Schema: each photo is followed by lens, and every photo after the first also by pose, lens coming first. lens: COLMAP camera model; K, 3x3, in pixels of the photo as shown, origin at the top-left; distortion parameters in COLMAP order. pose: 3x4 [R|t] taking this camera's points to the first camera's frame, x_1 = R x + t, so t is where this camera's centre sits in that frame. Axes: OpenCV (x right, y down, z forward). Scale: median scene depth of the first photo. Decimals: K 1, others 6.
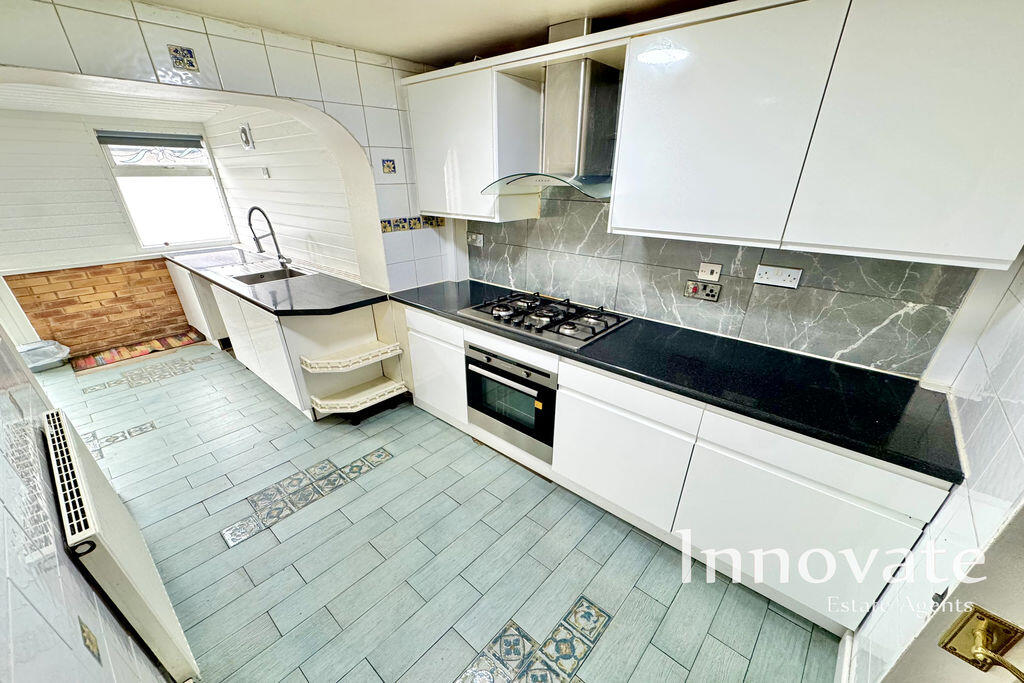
lens RADIAL K [[397.5, 0, 514.5], [0, 397.5, 383.0], [0, 0, 1]] dist [-0.003555, -0.000109]
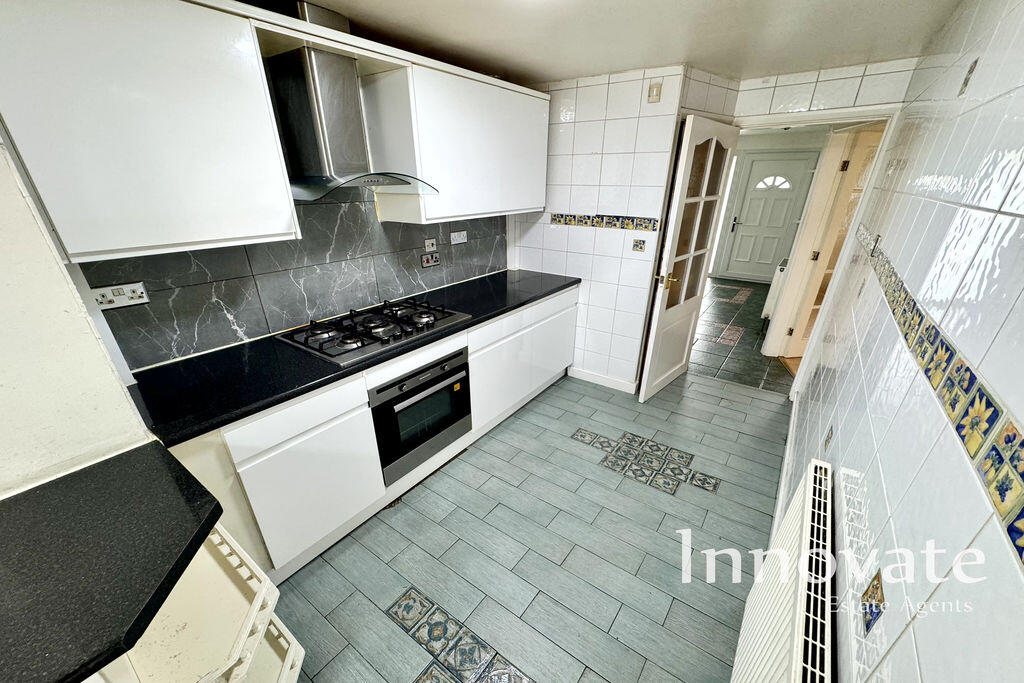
lens RADIAL K [[397.5, 0, 504.4], [0, 397.5, 383.8], [0, 0, 1]] dist [-0.003555, -0.000109]
pose [[-0.075538, -0.461361, 0.883991, -0.979551], [0.461054, 0.769907, 0.441217, -0.400825], [-0.884151, 0.440897, 0.154556, 0.771656]]
